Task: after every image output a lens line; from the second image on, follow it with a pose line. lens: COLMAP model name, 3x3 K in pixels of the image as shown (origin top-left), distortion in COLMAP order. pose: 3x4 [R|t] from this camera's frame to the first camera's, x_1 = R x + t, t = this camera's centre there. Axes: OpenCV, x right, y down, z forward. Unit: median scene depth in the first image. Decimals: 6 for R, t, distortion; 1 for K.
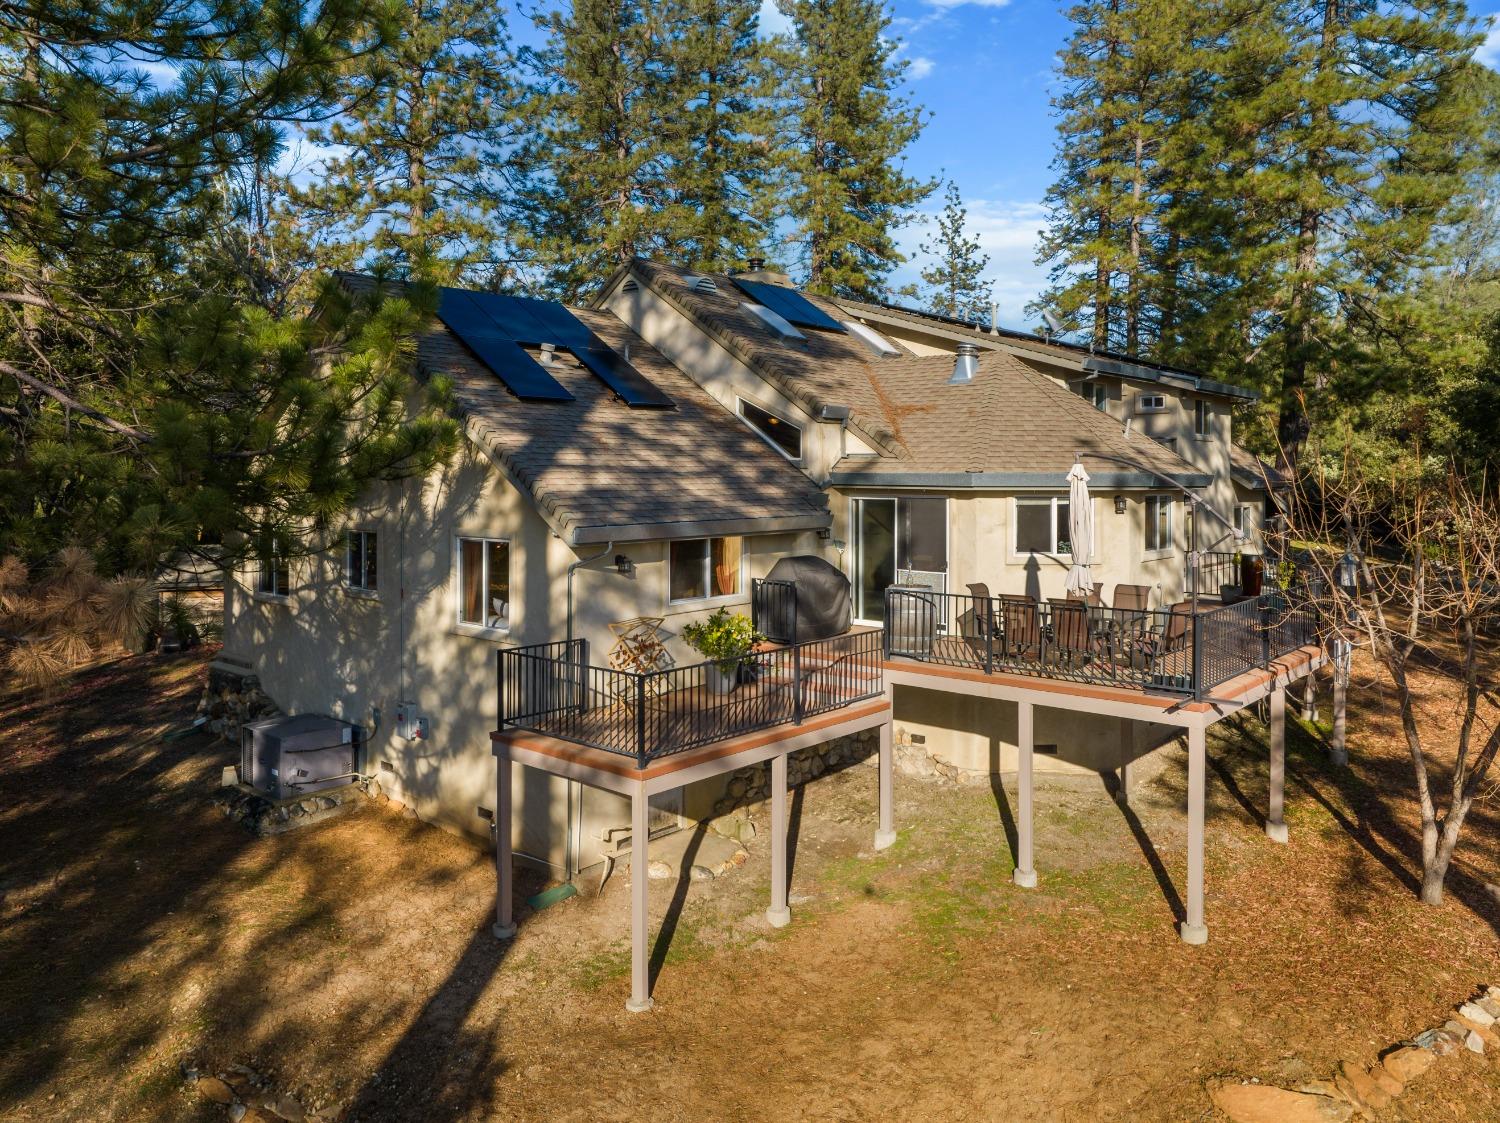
lens RADIAL K [[1044.6, 0, 742.0], [0, 1044.6, 550.6], [0, 0, 1]] dist [-0.022137, -0.000735]
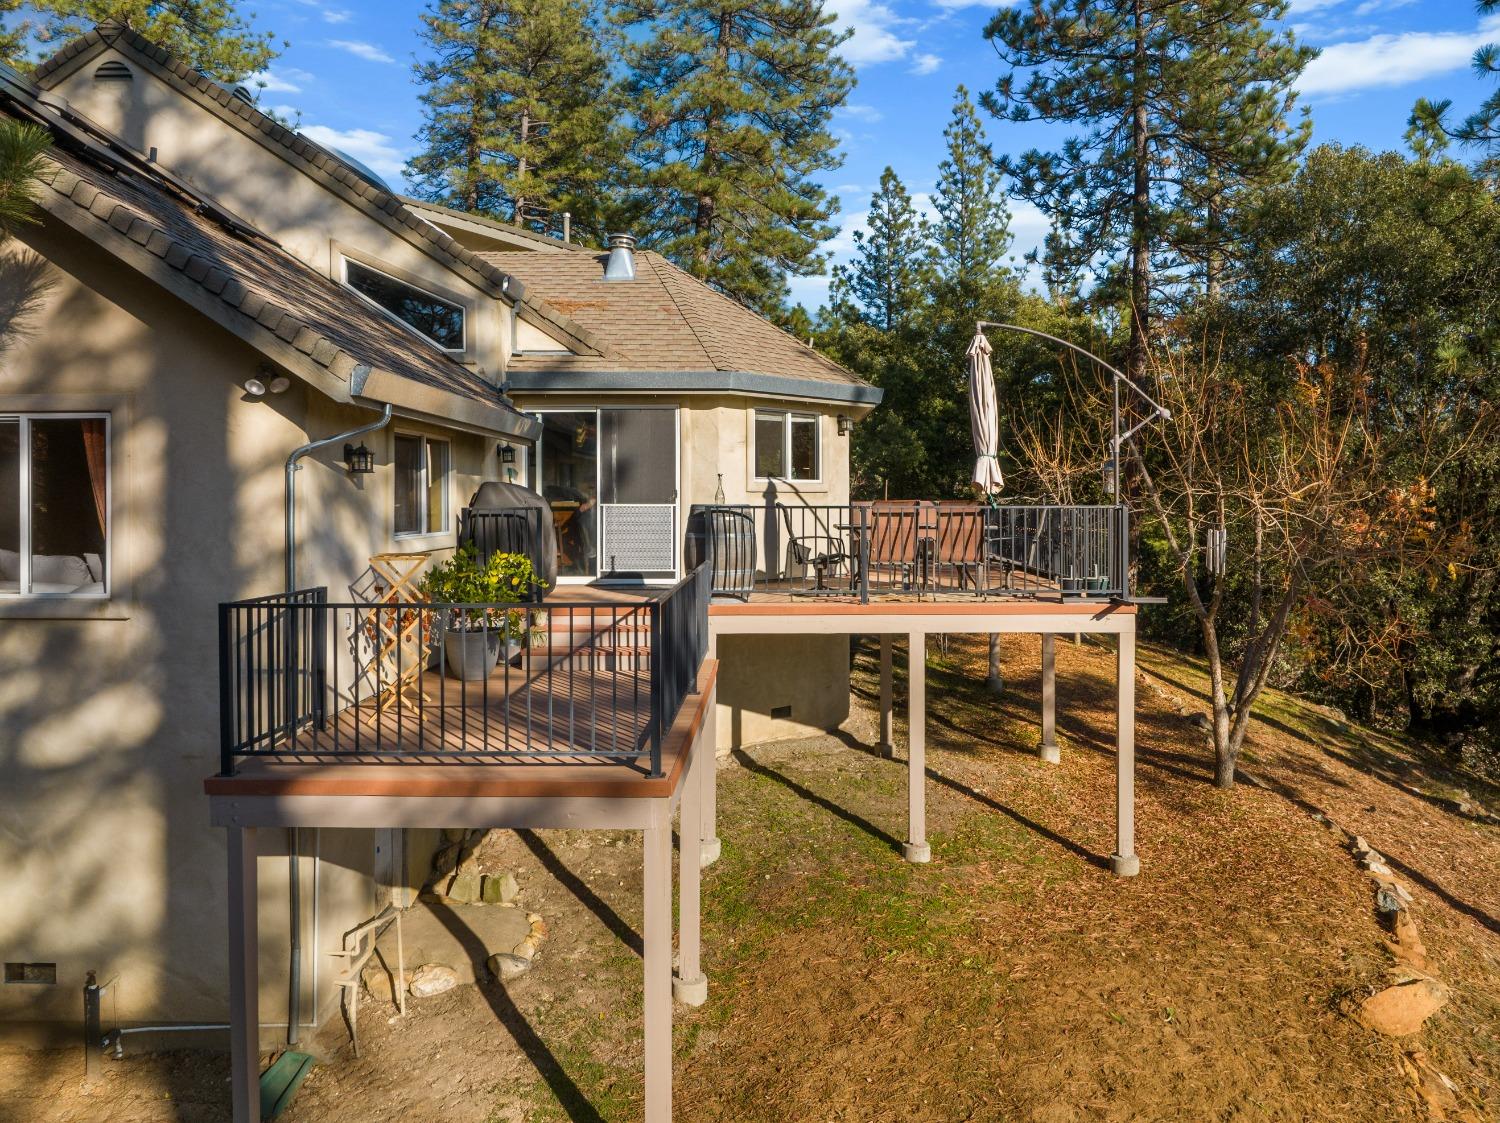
lens RADIAL K [[1044.6, 0, 746.3], [0, 1044.6, 547.1], [0, 0, 1]] dist [-0.022137, -0.000735]
pose [[0.760118, -0.024821, 0.649311, -0.283591], [0.043707, 0.998960, -0.012979, 0.067966], [-0.648314, 0.038245, 0.760412, 0.378319]]
